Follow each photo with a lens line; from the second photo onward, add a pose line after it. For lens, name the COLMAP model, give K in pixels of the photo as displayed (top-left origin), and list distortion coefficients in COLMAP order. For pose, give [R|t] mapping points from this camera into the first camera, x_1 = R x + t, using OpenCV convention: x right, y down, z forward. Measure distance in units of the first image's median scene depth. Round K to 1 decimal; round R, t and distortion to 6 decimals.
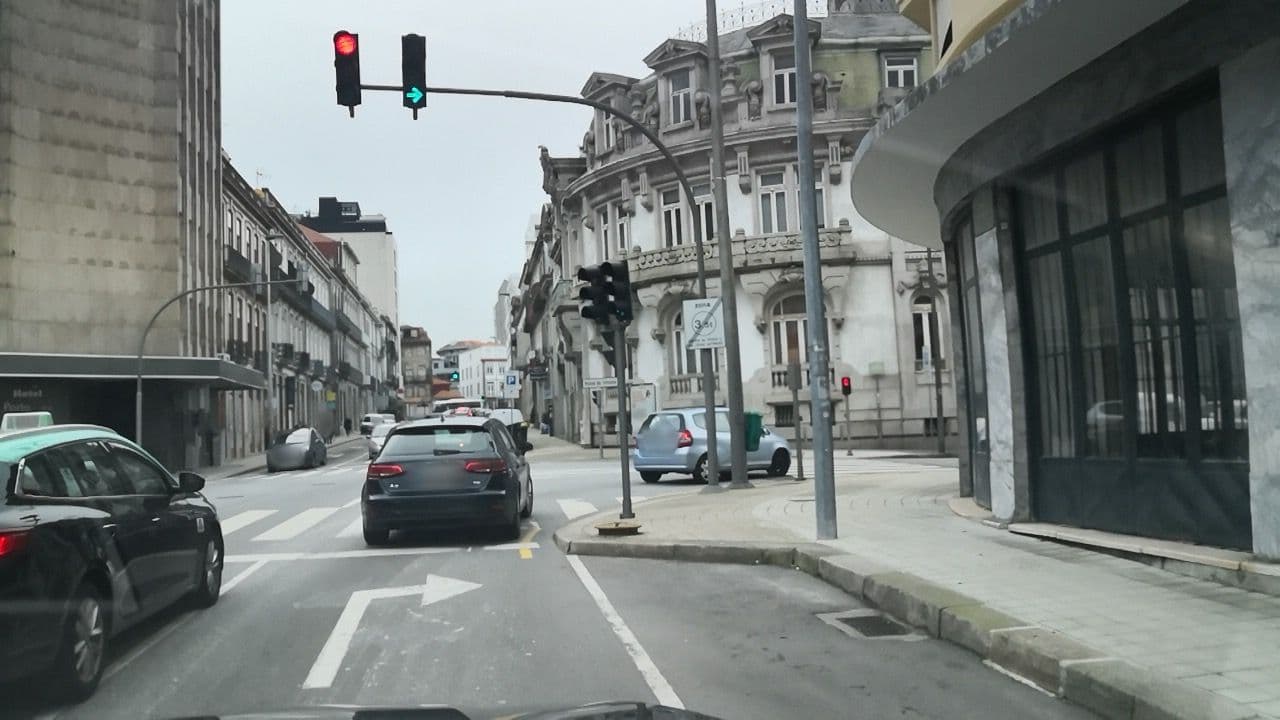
lens RADIAL K [[1046.6, 0, 640.0], [0, 1046.6, 360.0], [0, 0, 1]] dist [0.002196, -0.102875]
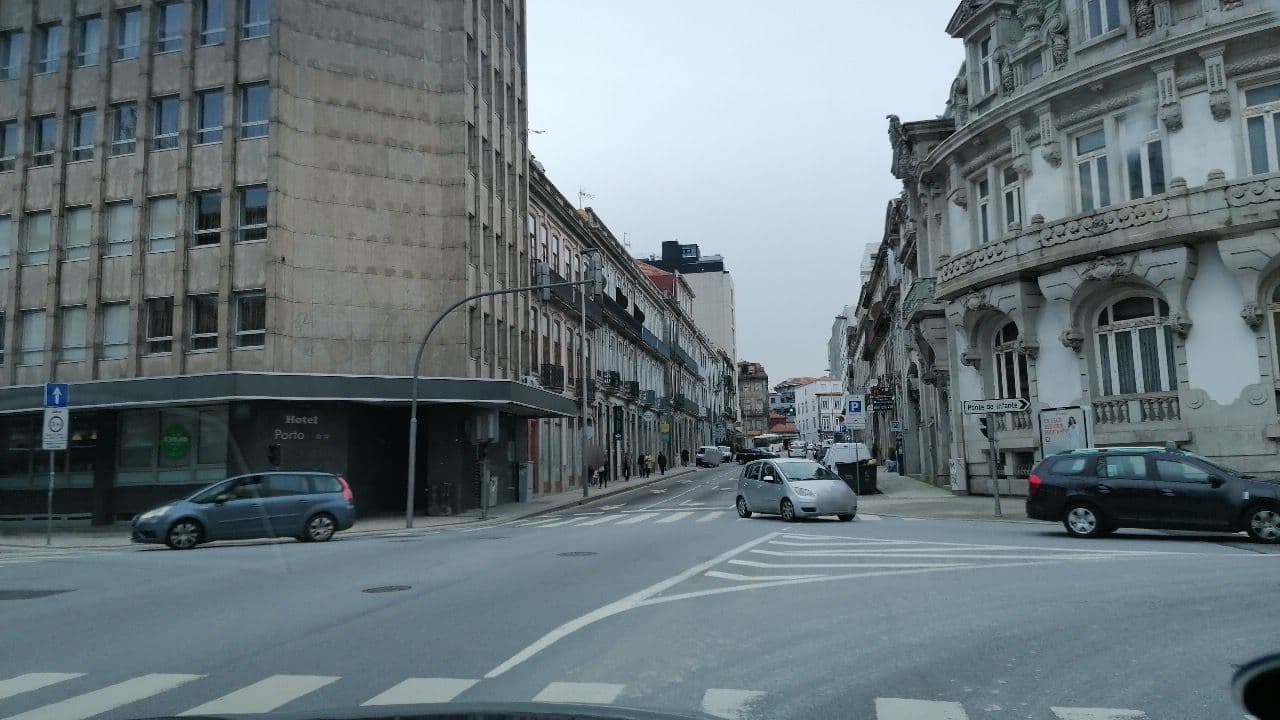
lens RADIAL K [[913.1, 0, 640.0], [0, 913.1, 360.0], [0, 0, 1]] dist [0.004295, -0.005596]
pose [[0.942729, -0.017916, -0.333077, -0.047197], [0.003681, 0.999054, -0.043320, 0.013867], [0.333538, 0.039613, 0.941904, 0.292951]]
